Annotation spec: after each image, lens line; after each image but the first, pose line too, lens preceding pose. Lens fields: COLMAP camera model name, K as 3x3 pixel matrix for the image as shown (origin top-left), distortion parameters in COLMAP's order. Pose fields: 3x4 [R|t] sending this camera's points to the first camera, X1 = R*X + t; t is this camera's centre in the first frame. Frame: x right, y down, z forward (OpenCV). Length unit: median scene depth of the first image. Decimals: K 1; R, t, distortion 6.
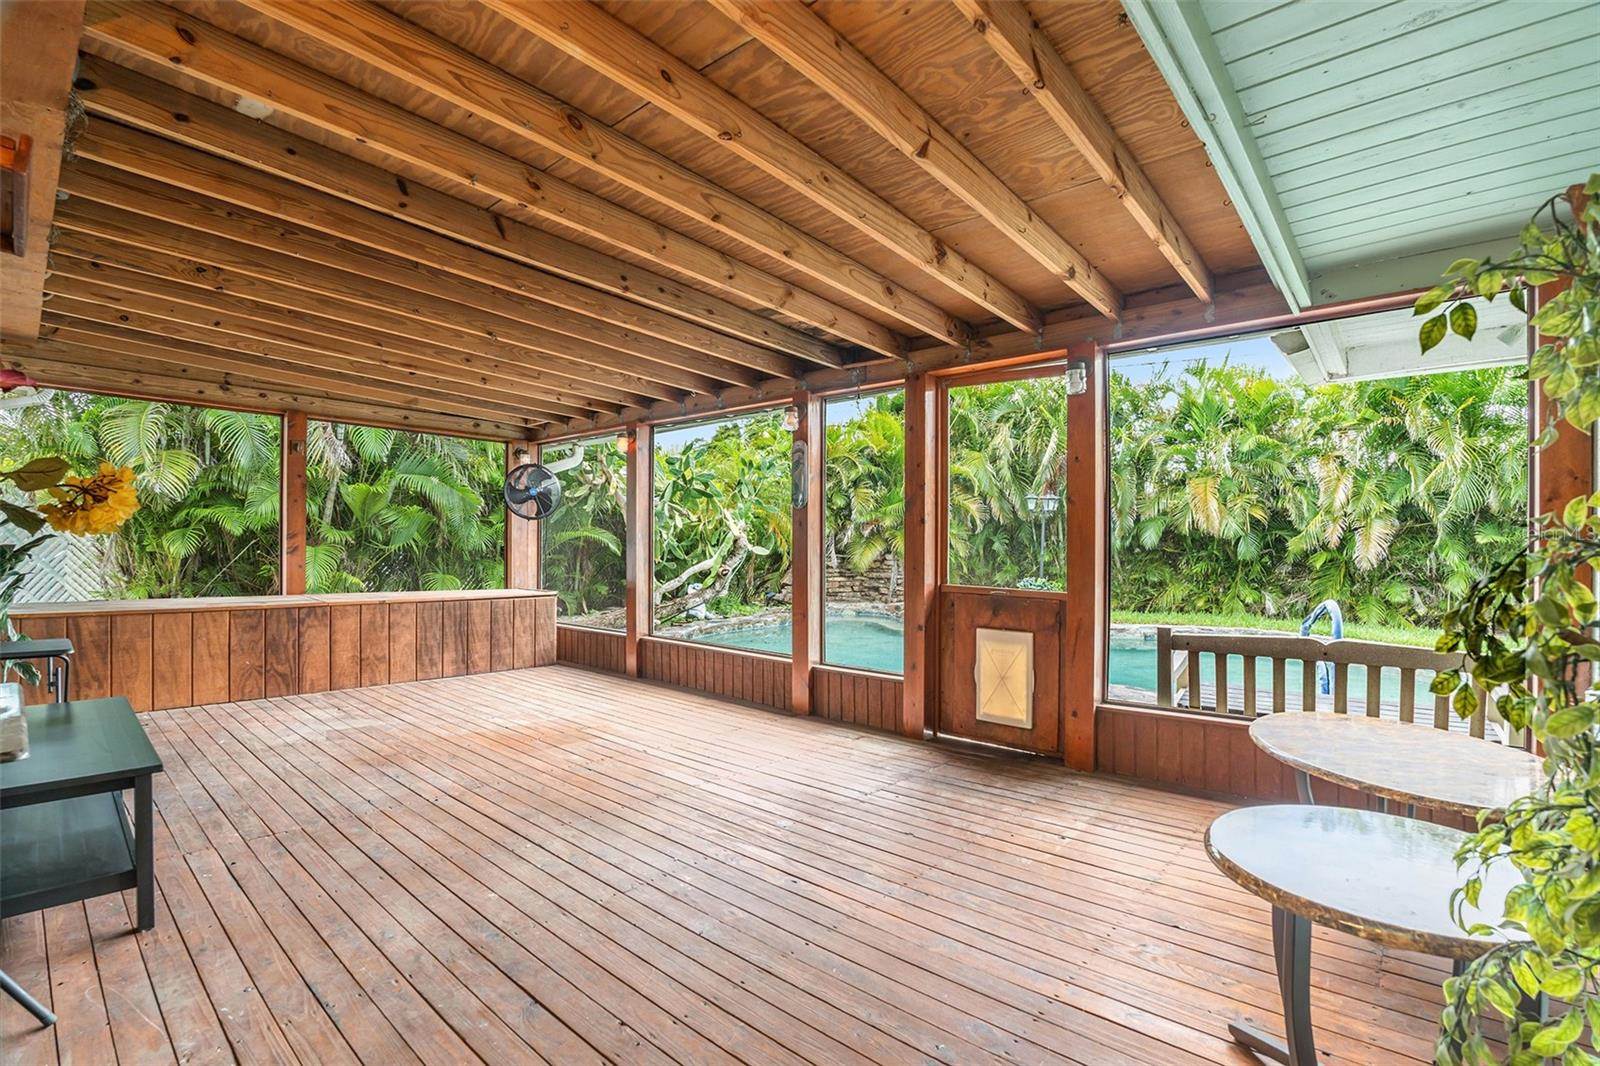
lens RADIAL K [[710.2, 0, 808.4], [0, 710.2, 527.5], [0, 0, 1]] dist [-0.045971, -0.000074]
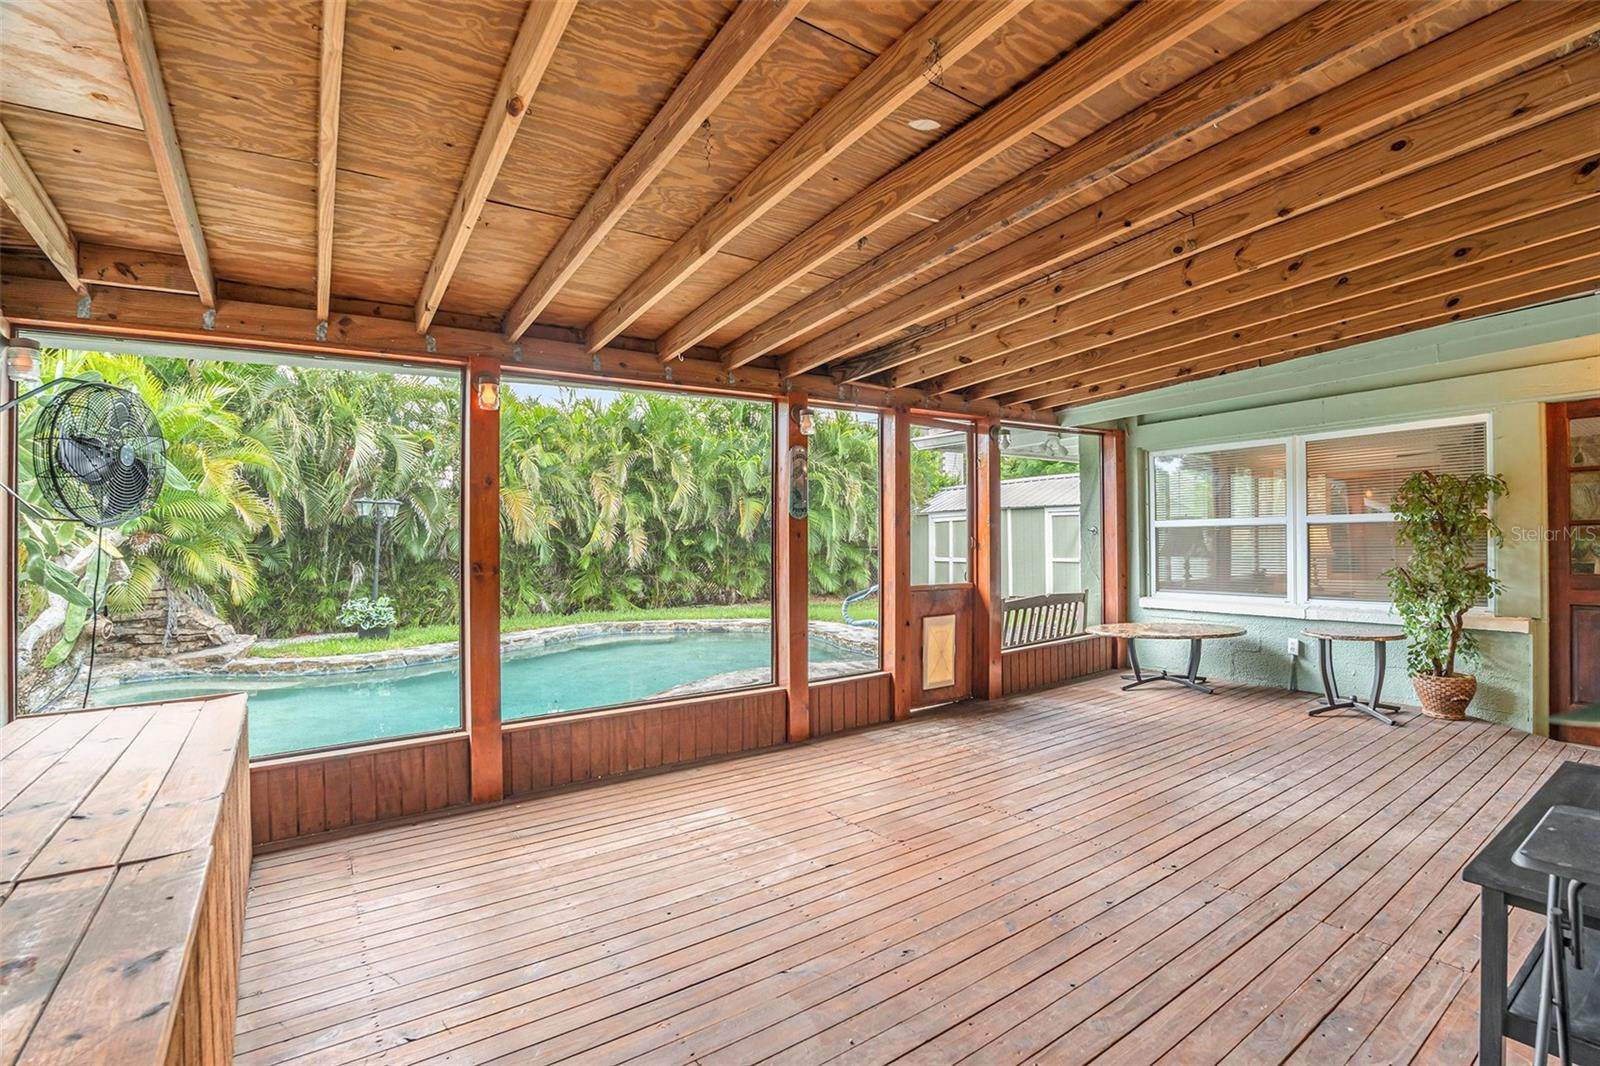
lens RADIAL K [[729.8, 0, 801.4], [0, 729.8, 534.2], [0, 0, 1]] dist [-0.040000, 0.000400]
pose [[0.249055, -0.001515, 0.968488, -1.421621], [0.000551, 0.999999, 0.001423, -0.012892], [-0.968489, 0.000180, 0.249055, 1.166232]]
